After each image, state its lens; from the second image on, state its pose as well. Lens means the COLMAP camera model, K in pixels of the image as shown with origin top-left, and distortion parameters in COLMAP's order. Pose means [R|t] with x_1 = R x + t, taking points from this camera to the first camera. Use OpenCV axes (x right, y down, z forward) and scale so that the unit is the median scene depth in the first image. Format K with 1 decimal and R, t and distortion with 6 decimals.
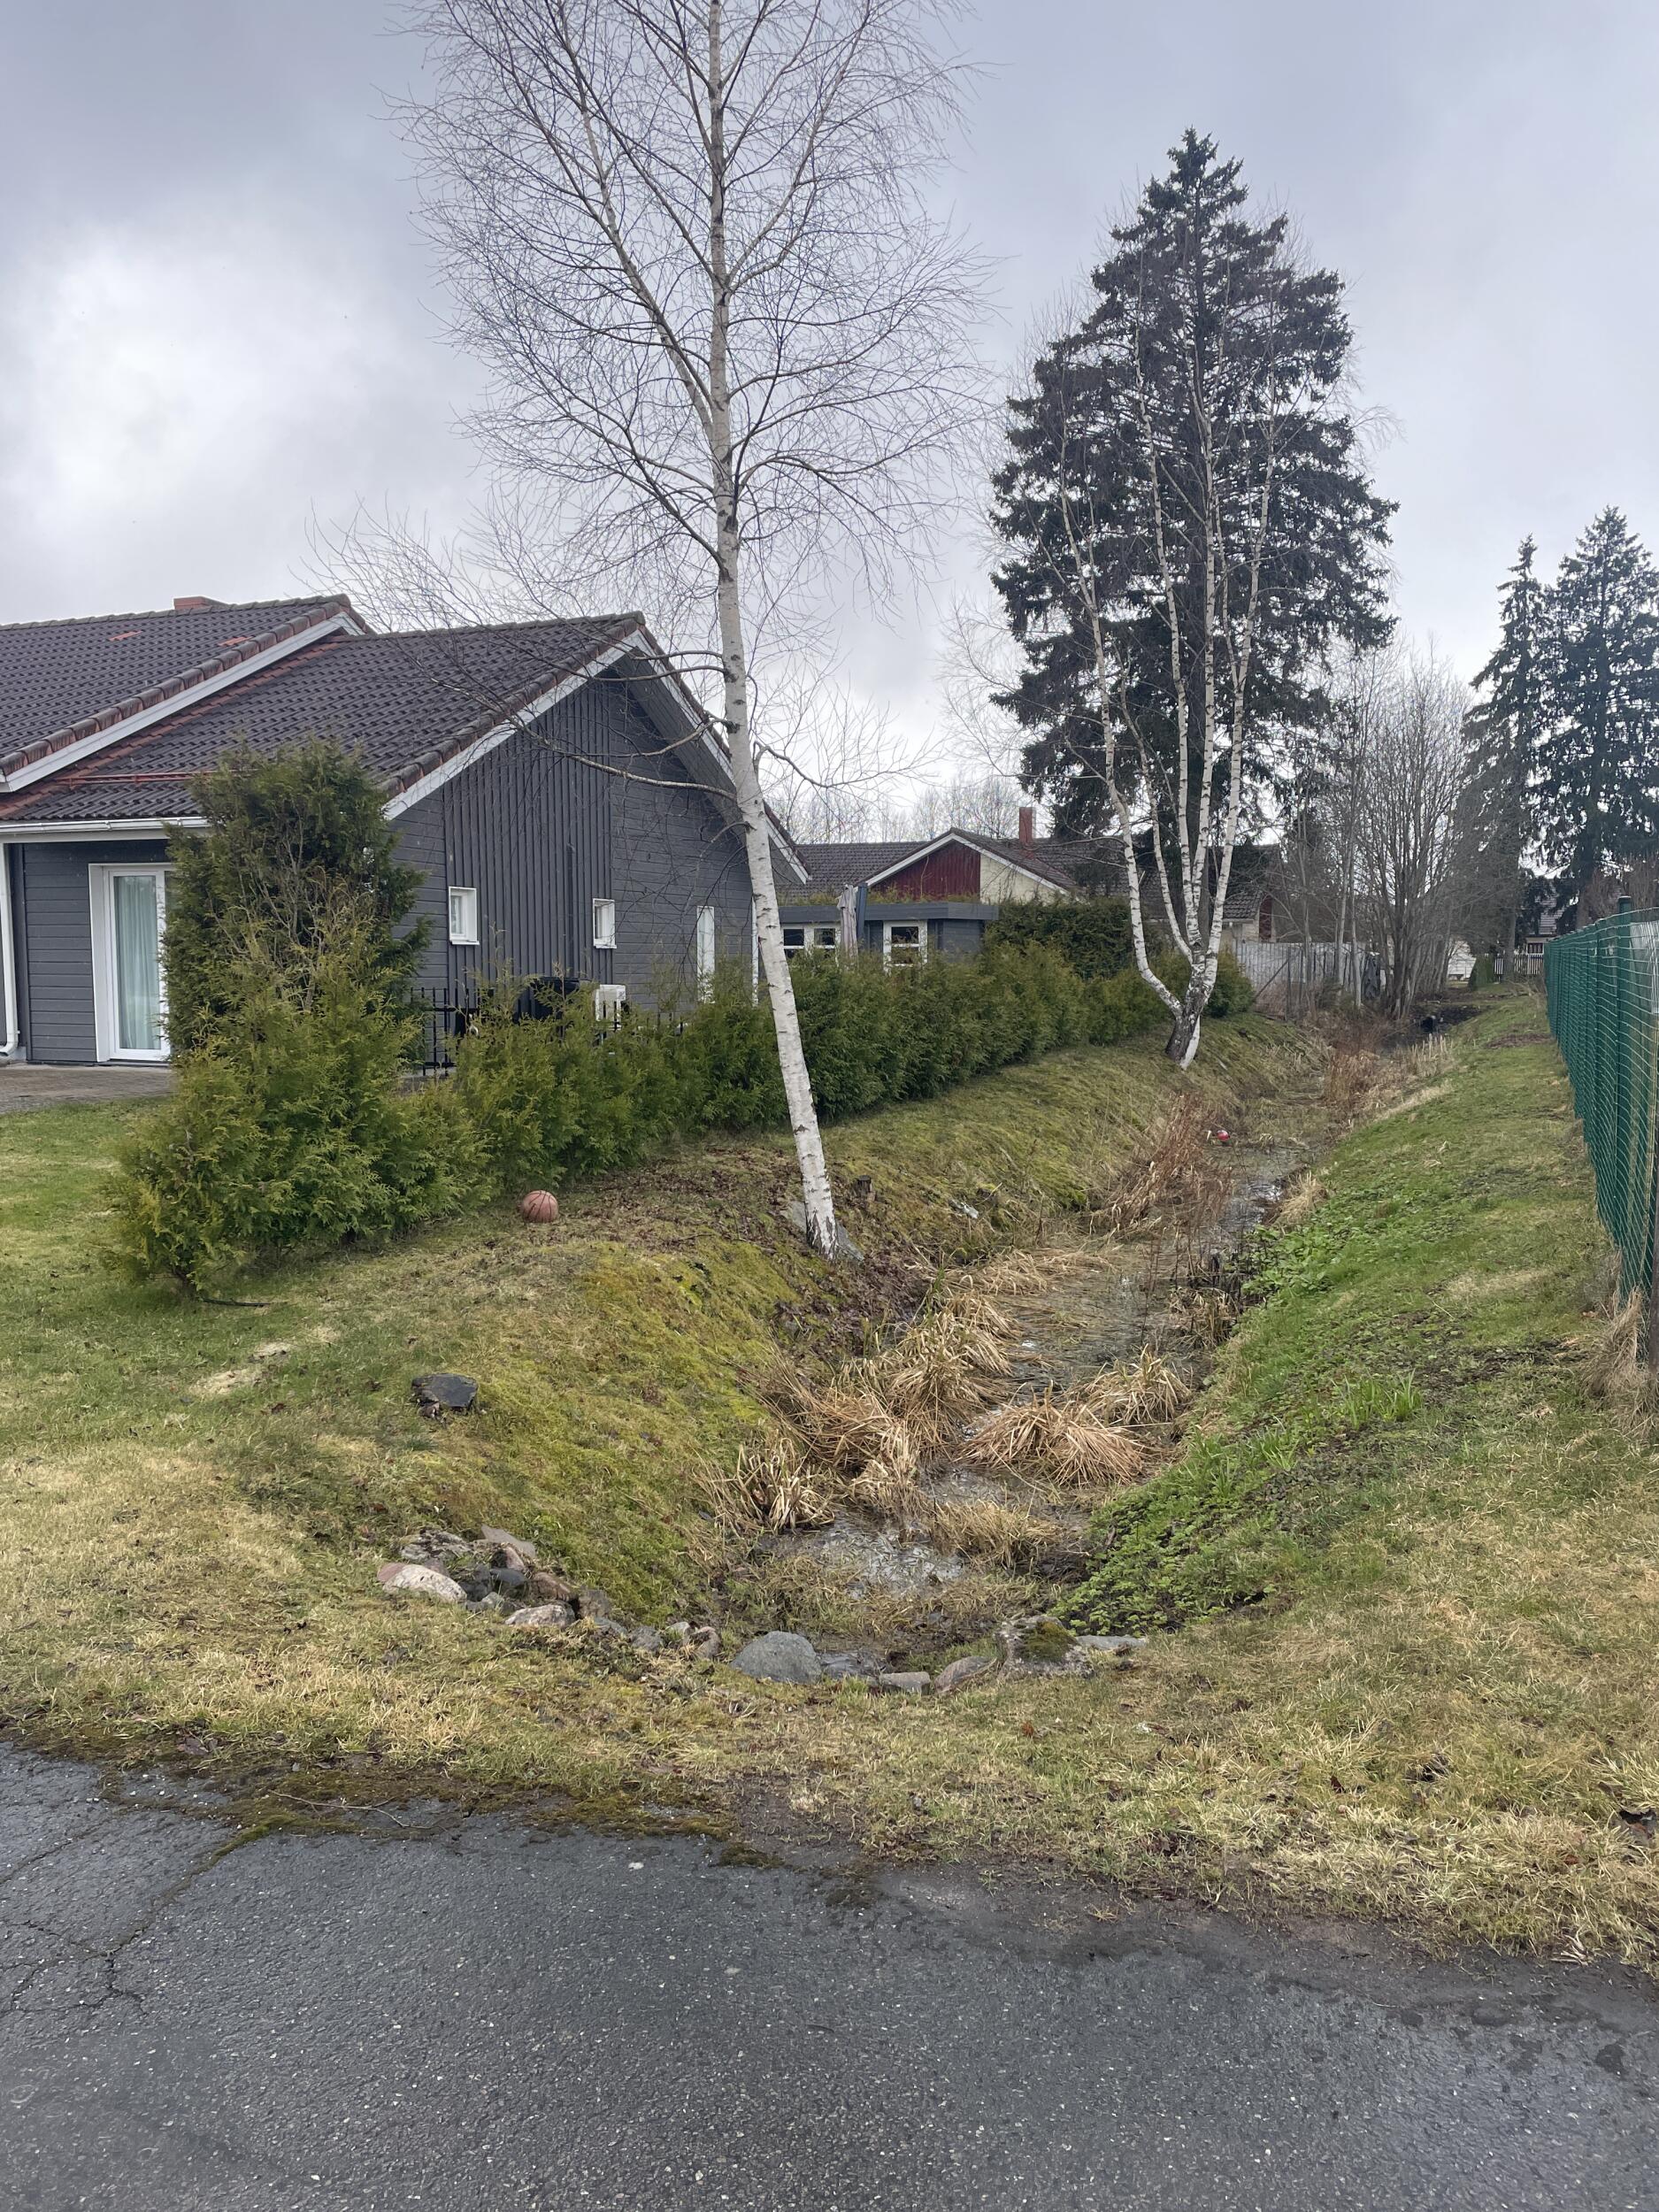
lens RADIAL K [[1661.6, 0, 839.2], [0, 1661.6, 1111.2], [0, 0, 1]] dist [0.080375, -0.101060]
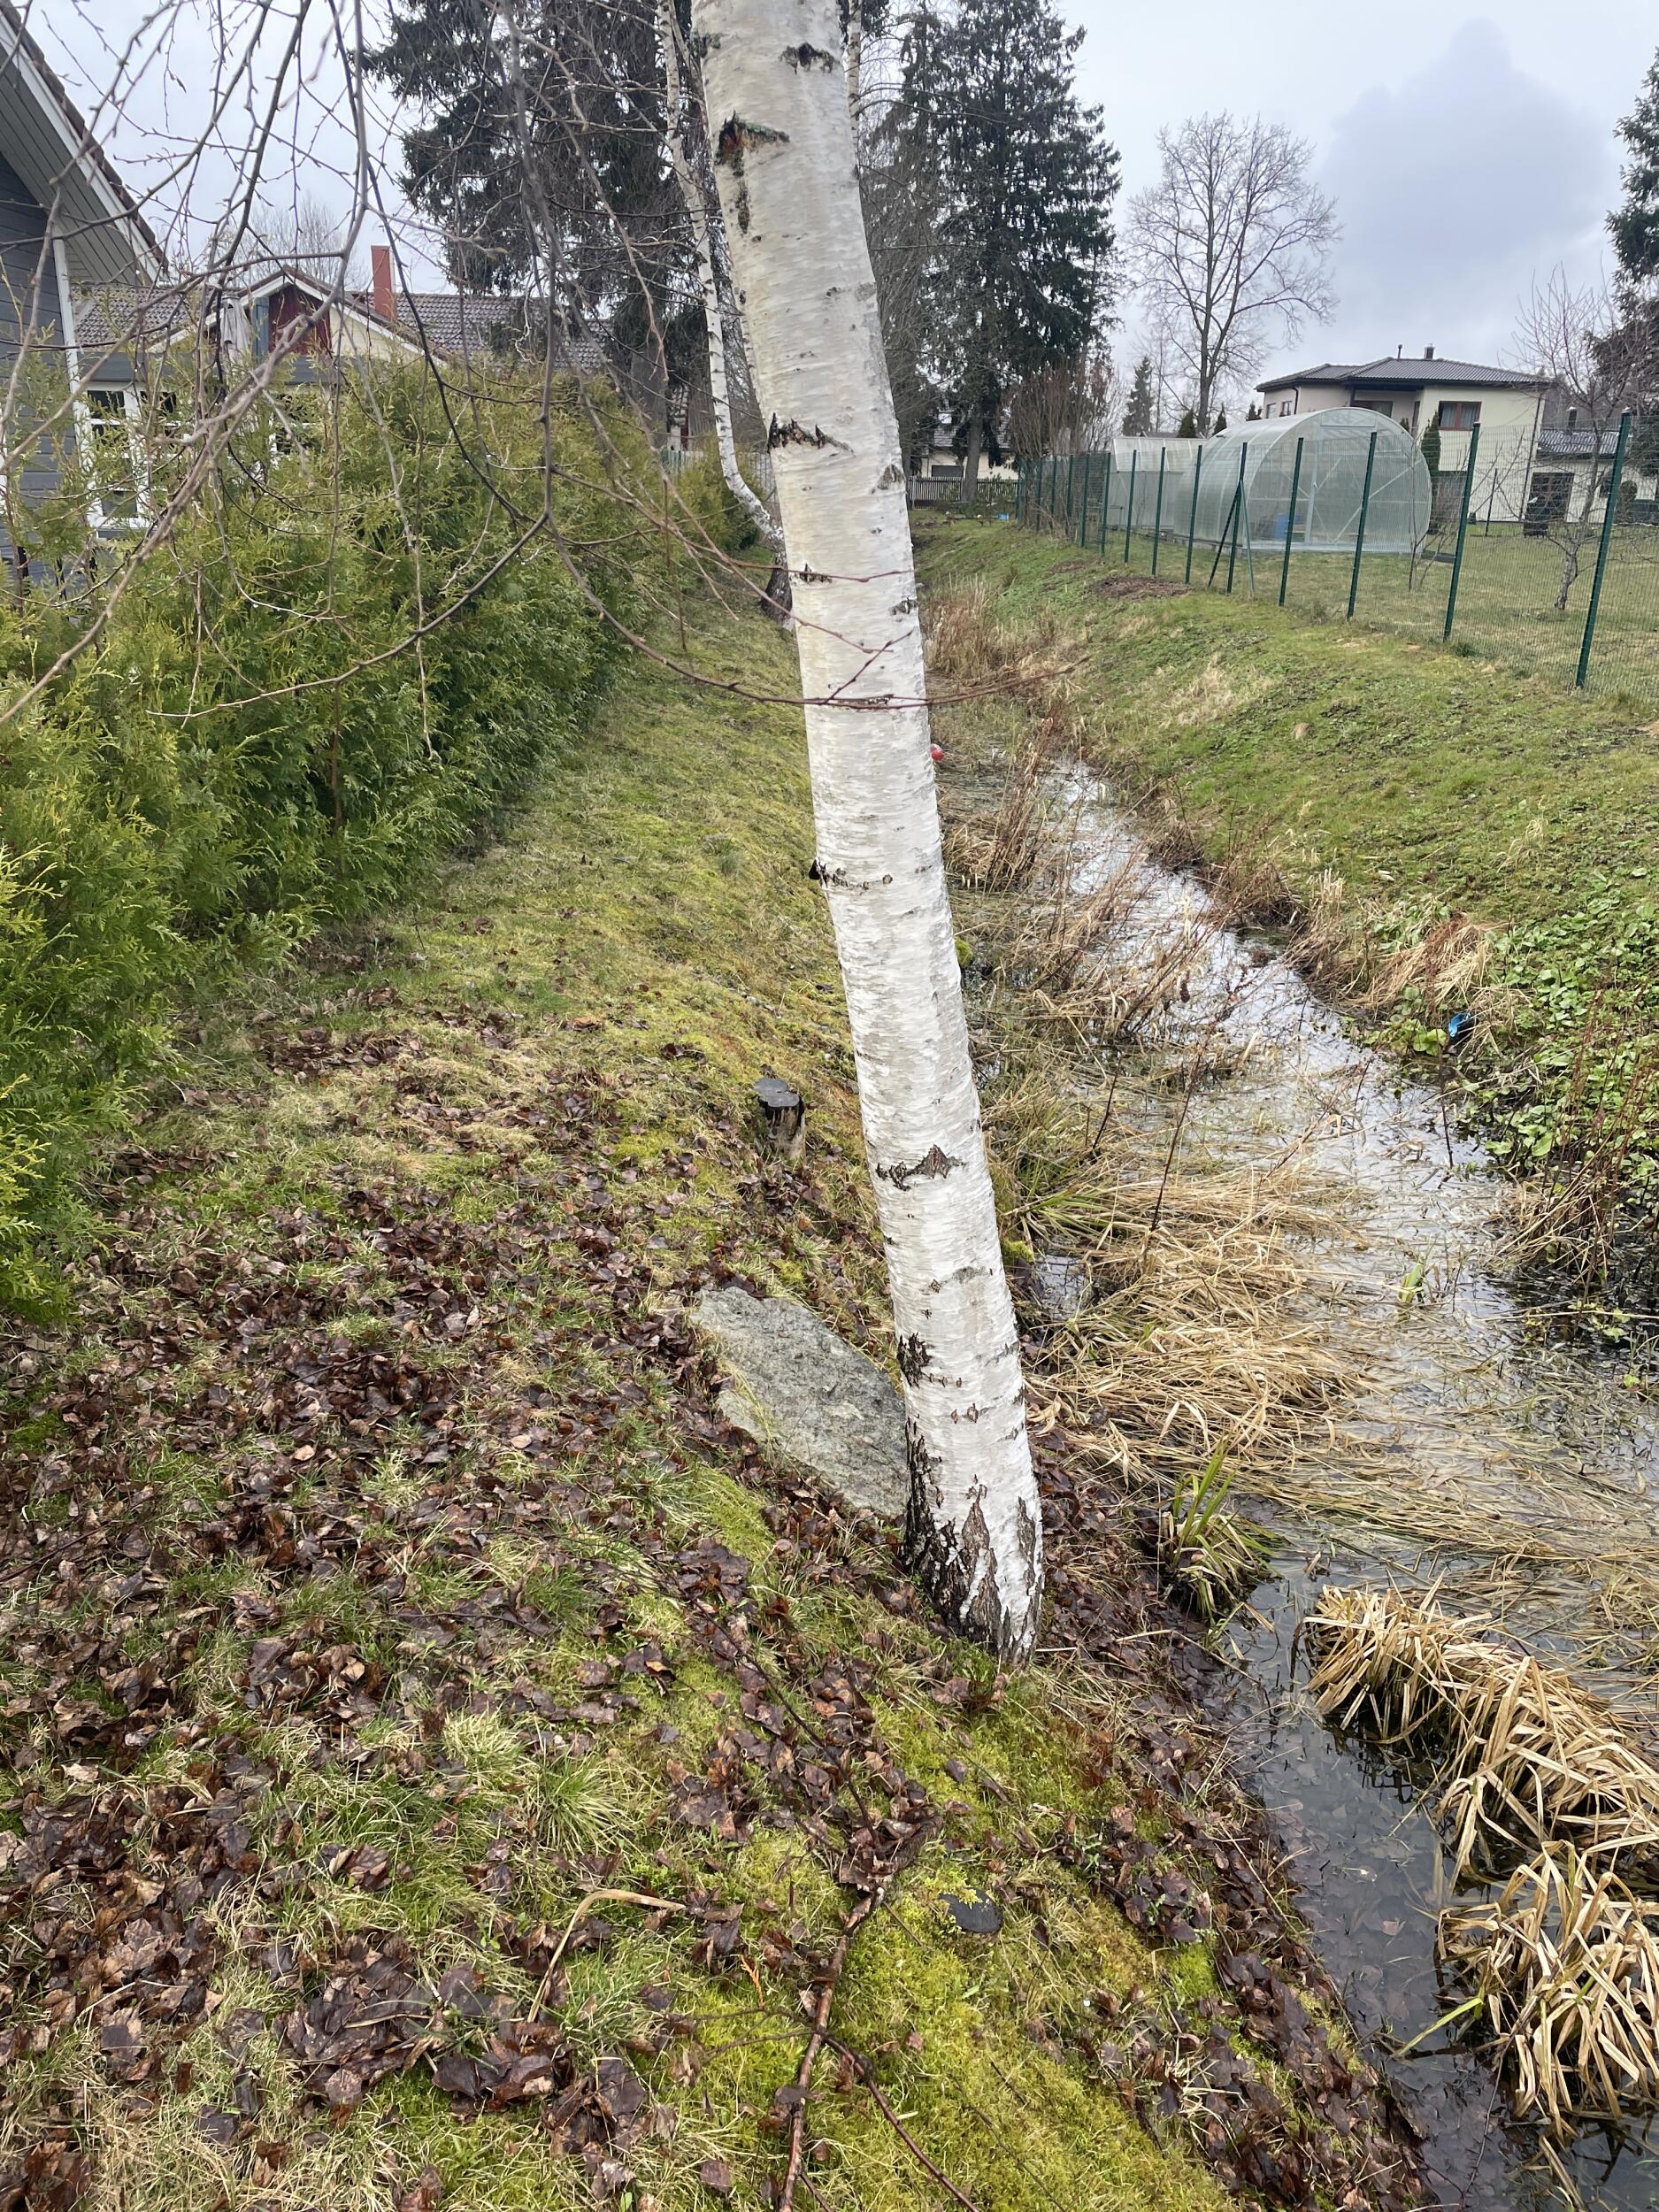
lens RADIAL K [[1661.6, 0, 826.7], [0, 1661.6, 1111.6], [0, 0, 1]] dist [0.080375, -0.101060]
pose [[0.926615, -0.111954, 0.358959, -0.037004], [0.011548, 0.962670, 0.270432, -0.017727], [-0.375835, -0.246441, 0.893317, 0.270895]]
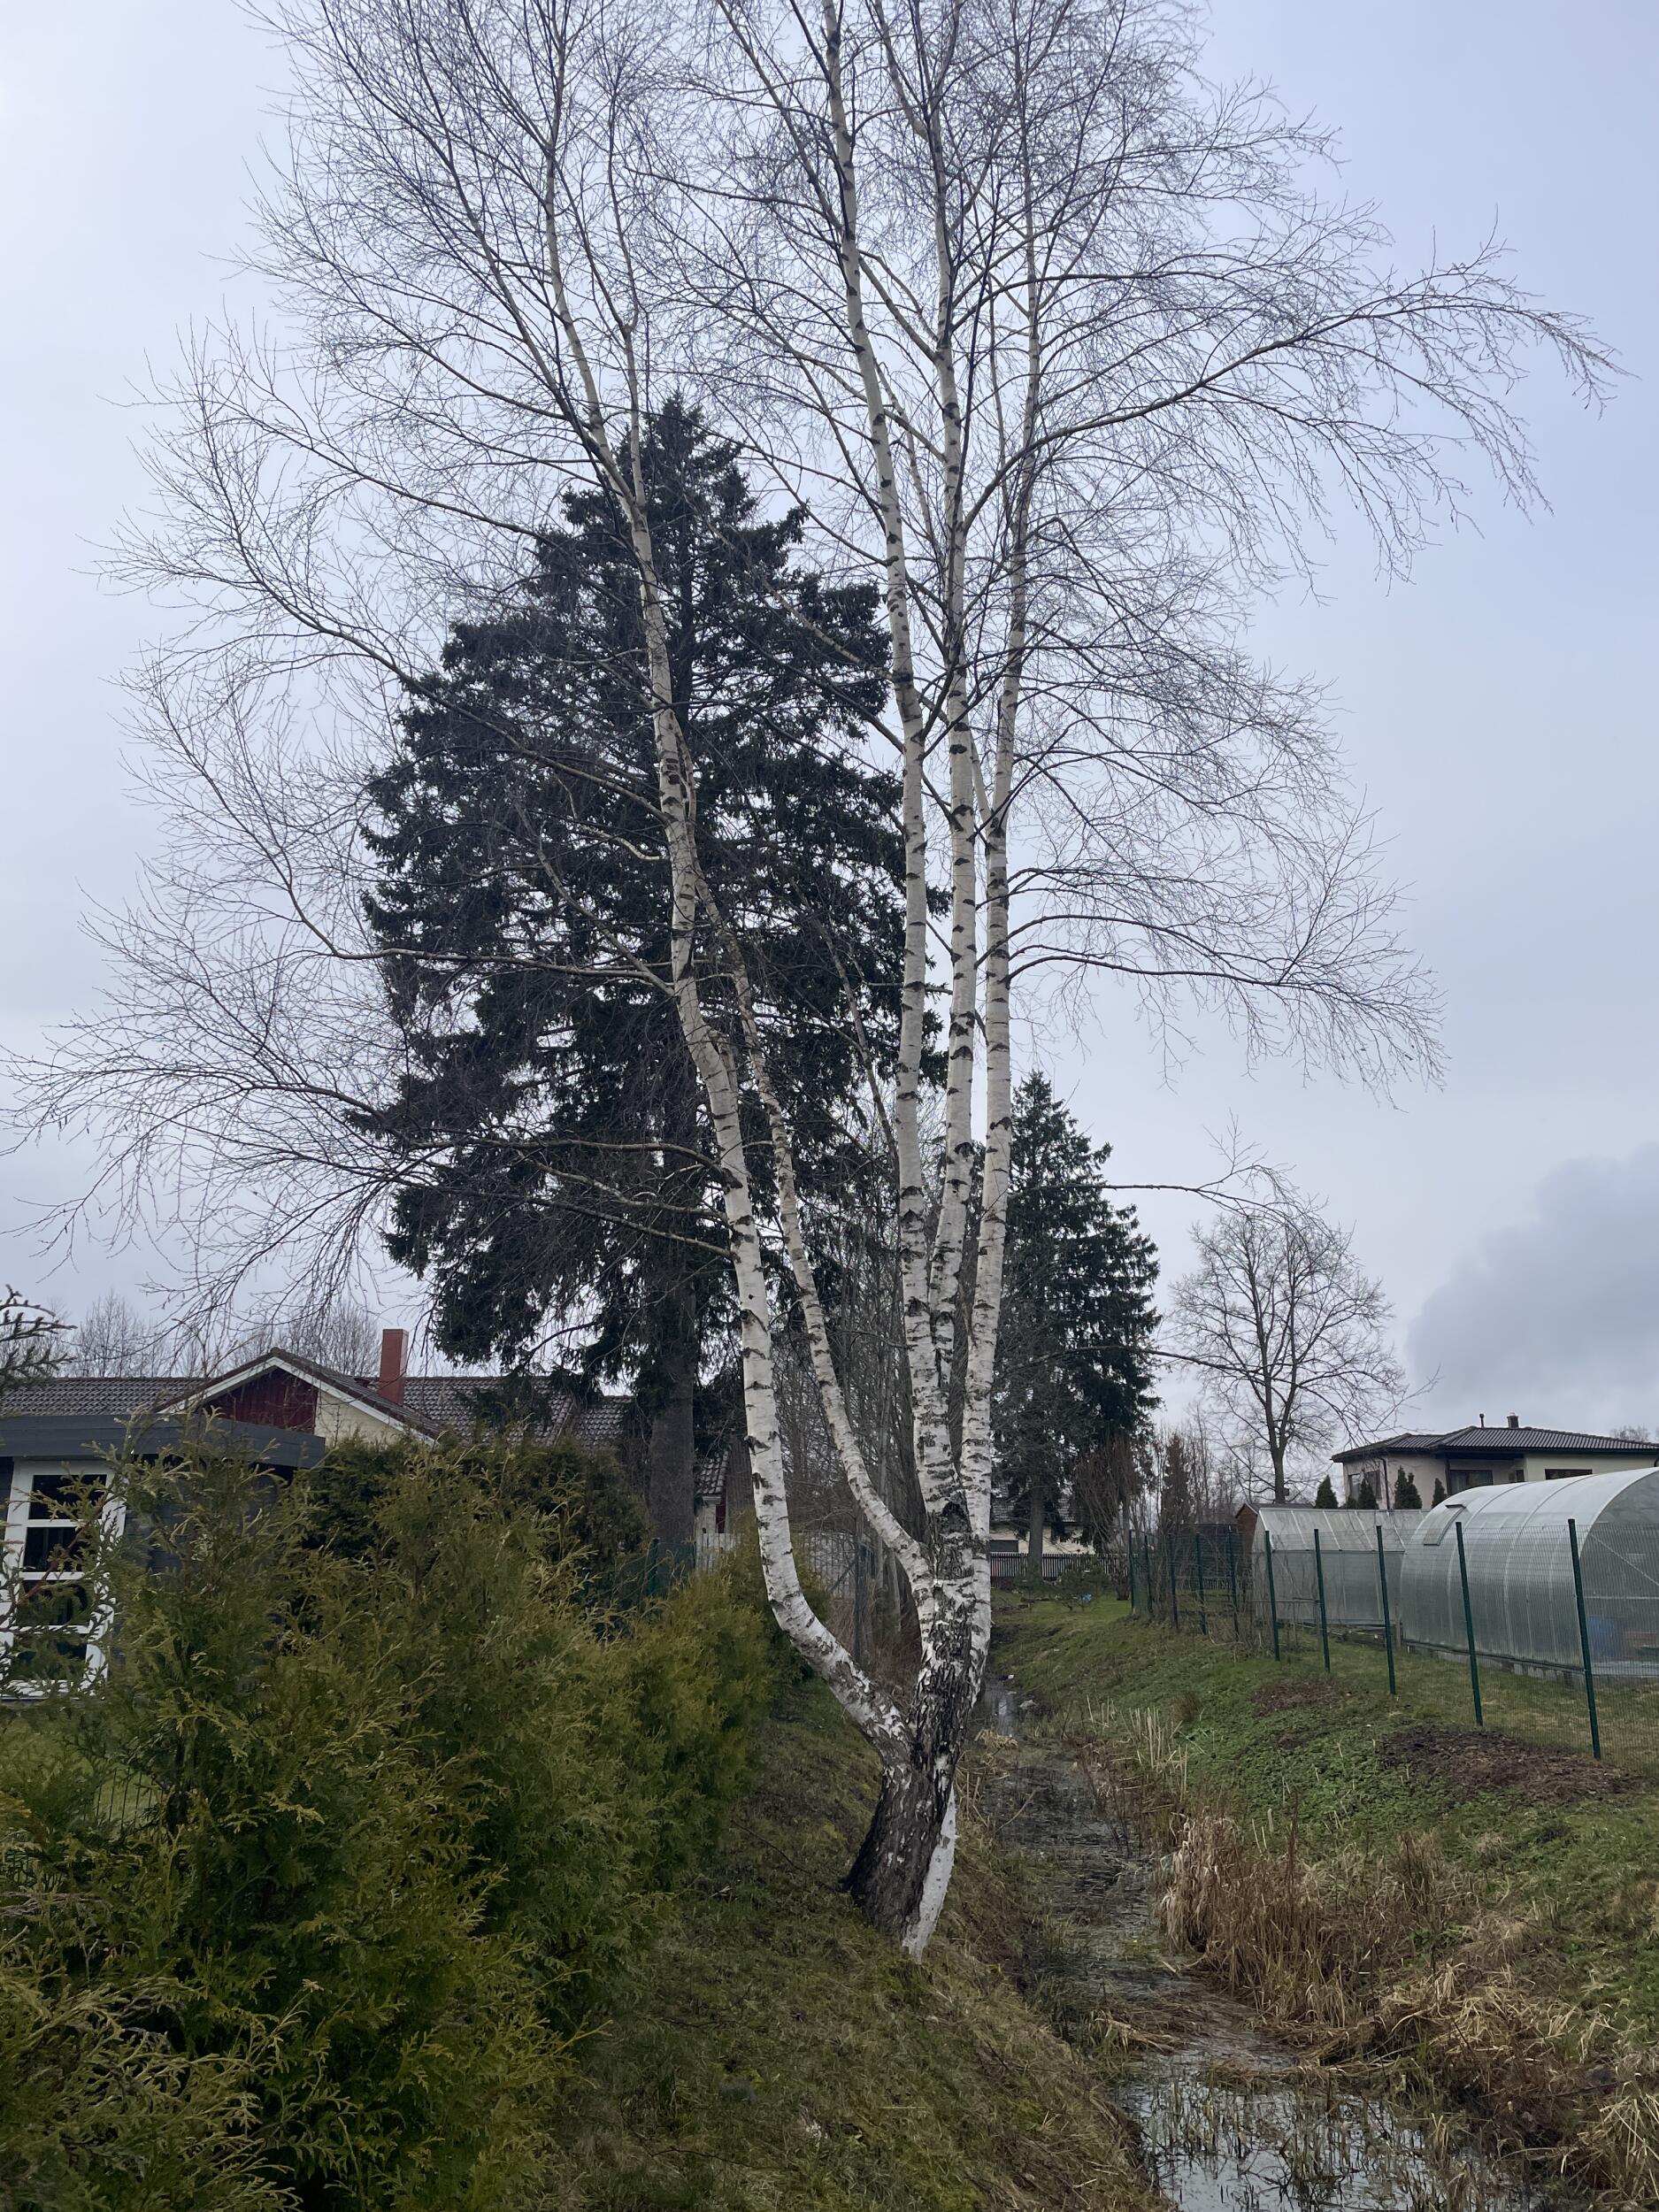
lens RADIAL K [[1661.6, 0, 830.4], [0, 1661.6, 1098.4], [0, 0, 1]] dist [0.080375, -0.101060]
pose [[0.934013, 0.096857, 0.343857, 0.063957], [0.029850, 0.938017, -0.345302, -0.051930], [-0.355989, 0.332781, 0.873229, 0.567700]]
